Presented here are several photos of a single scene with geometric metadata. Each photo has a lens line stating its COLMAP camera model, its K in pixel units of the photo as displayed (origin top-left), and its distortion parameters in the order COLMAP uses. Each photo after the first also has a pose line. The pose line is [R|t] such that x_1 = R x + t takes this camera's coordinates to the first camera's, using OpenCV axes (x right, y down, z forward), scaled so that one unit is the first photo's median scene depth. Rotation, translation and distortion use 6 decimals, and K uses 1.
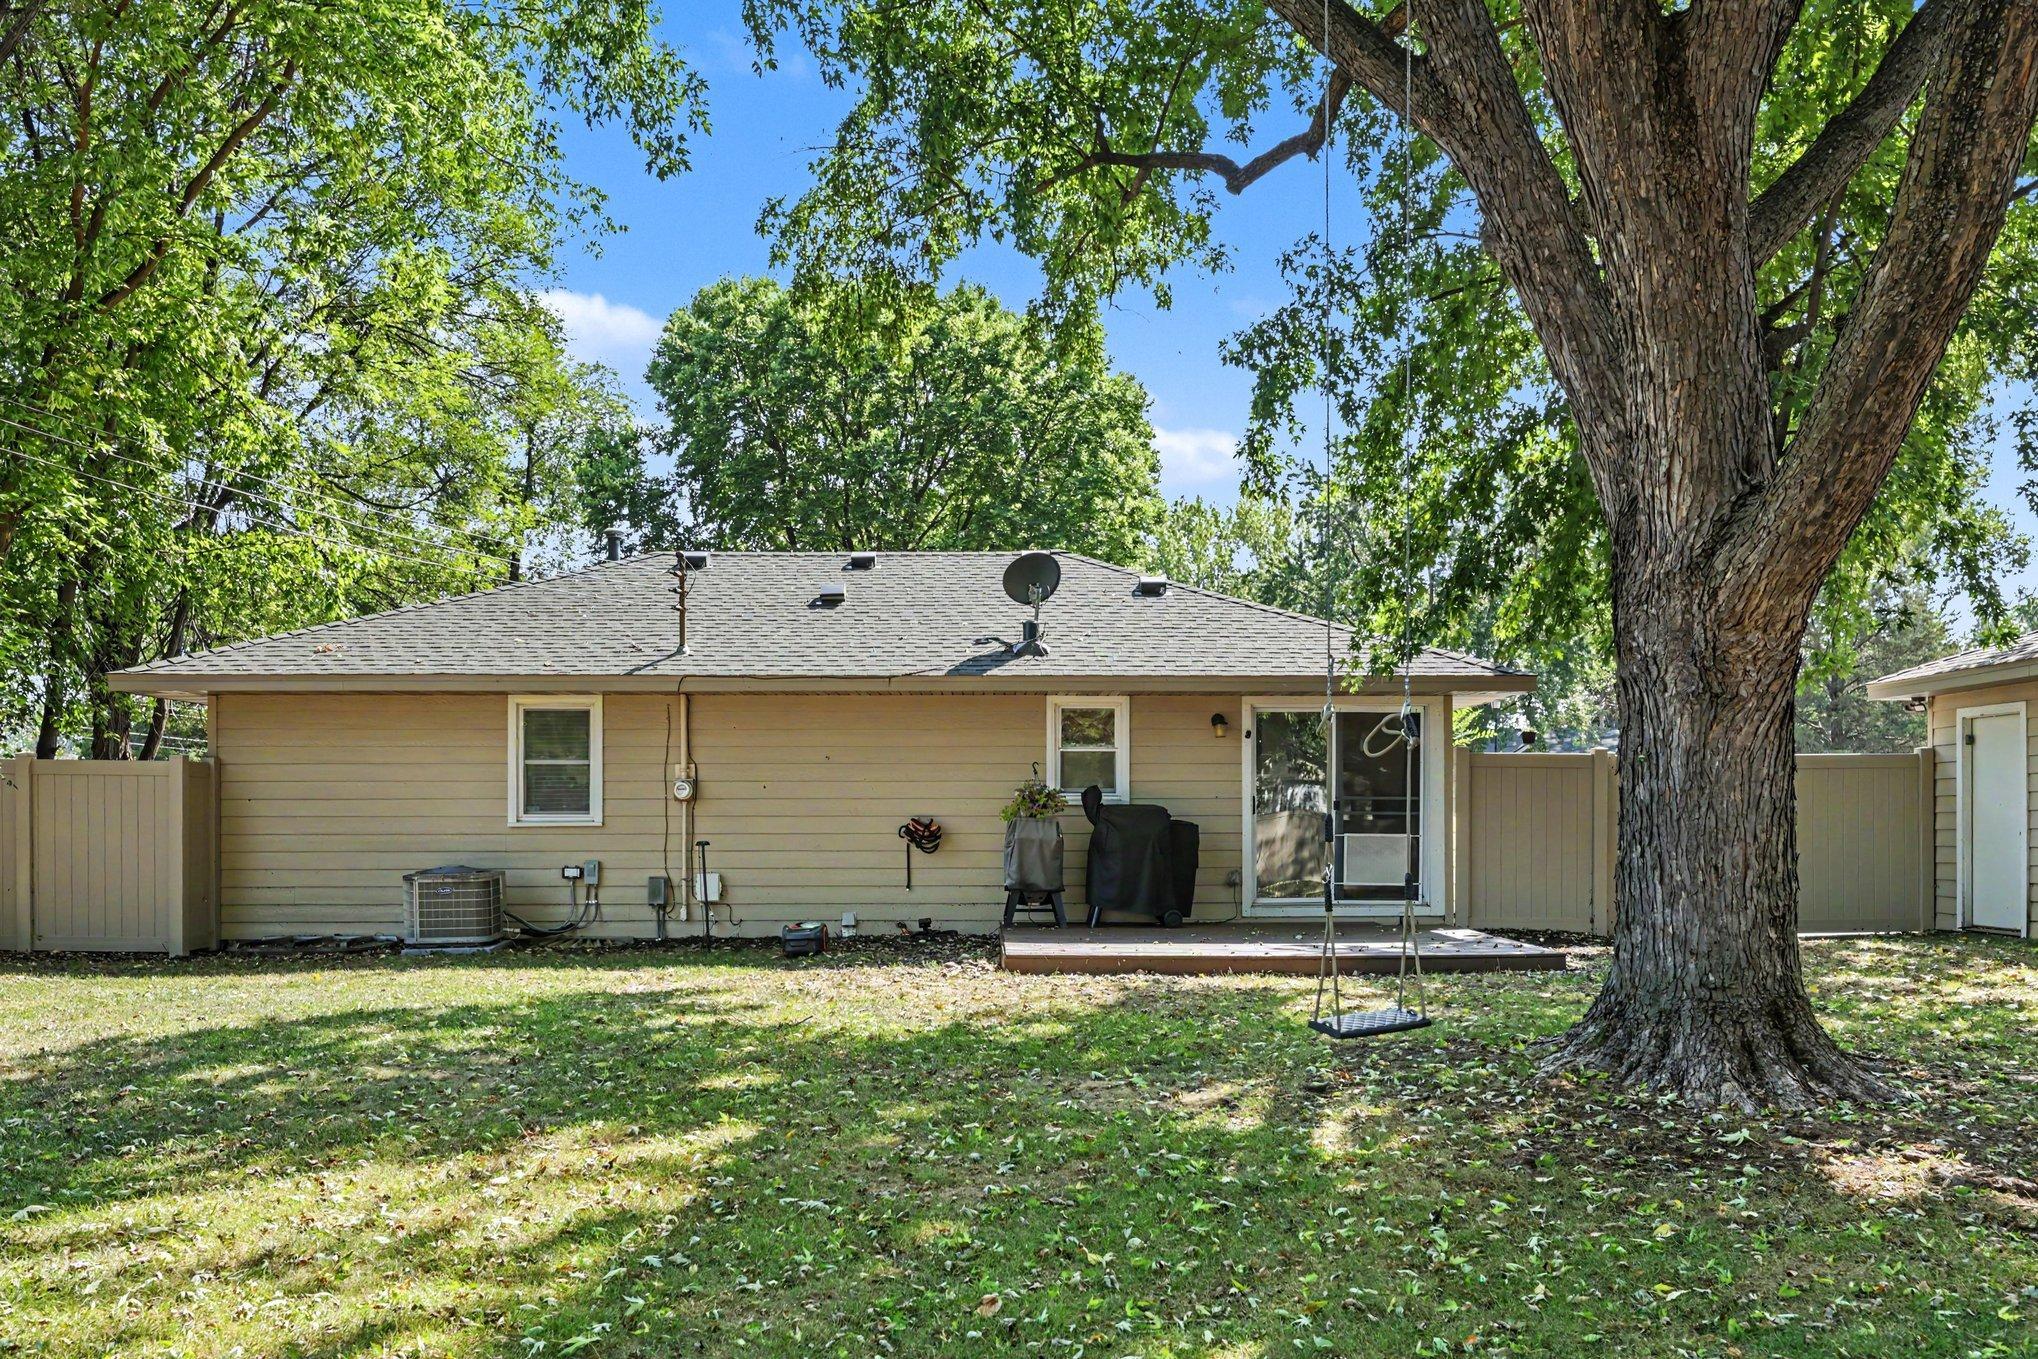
lens RADIAL K [[2000.6, 0, 1019.0], [0, 2000.6, 679.5], [0, 0, 1]] dist [0.013709, 0.009352]
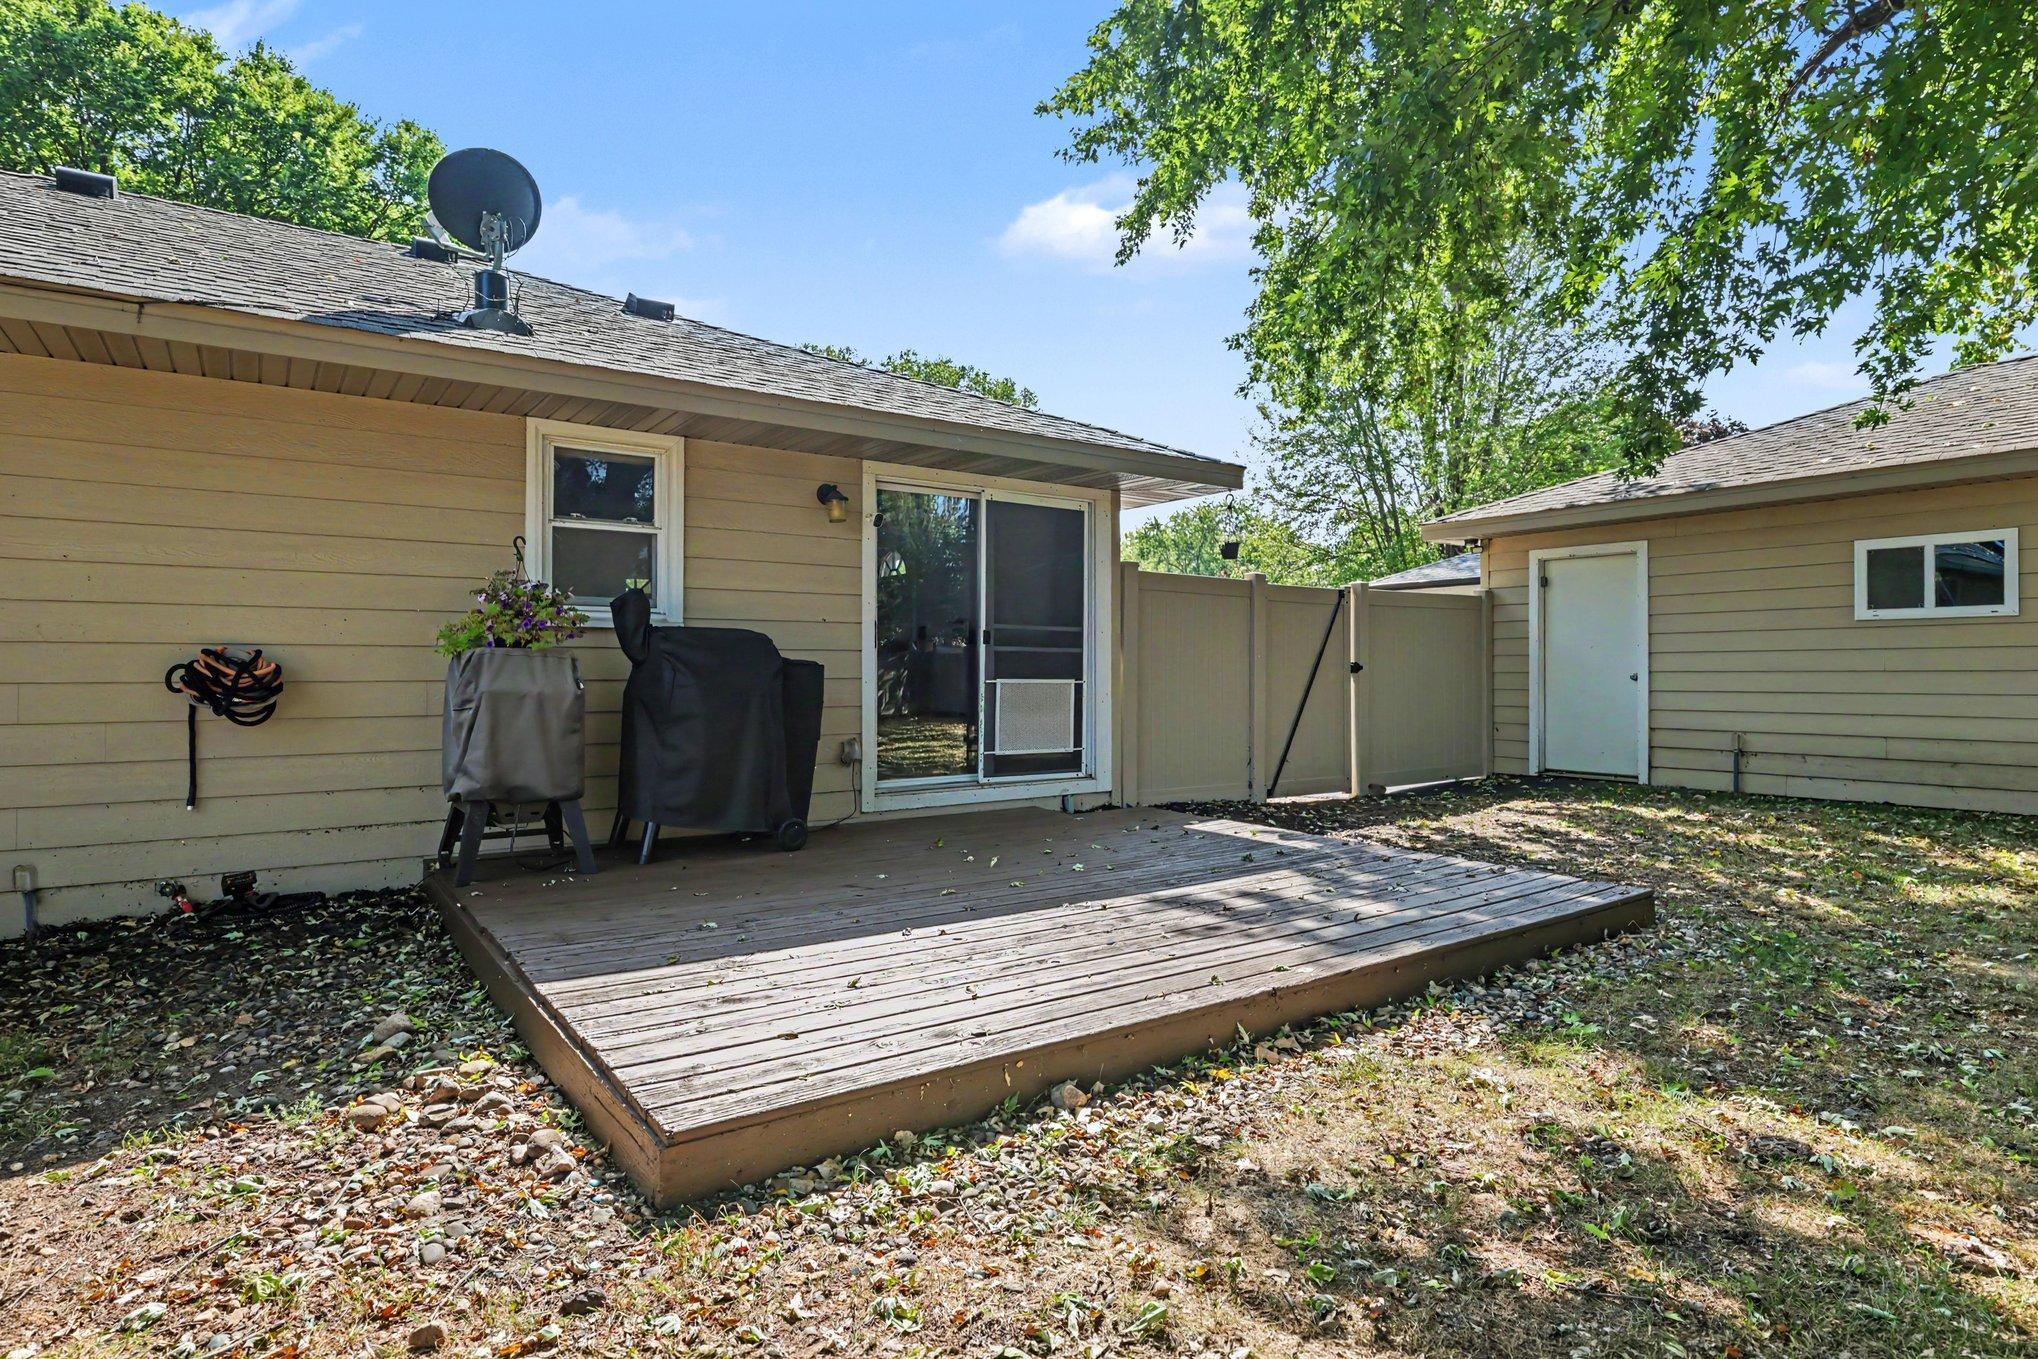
lens RADIAL K [[1092.7, 0, 1019.4], [0, 1092.7, 659.8], [0, 0, 1]] dist [0.001123, 0.000360]
pose [[0.823919, 0.006824, 0.566666, -0.041542], [-0.046383, 0.997385, 0.055429, 0.049733], [-0.564806, -0.071953, 0.822081, 0.693690]]
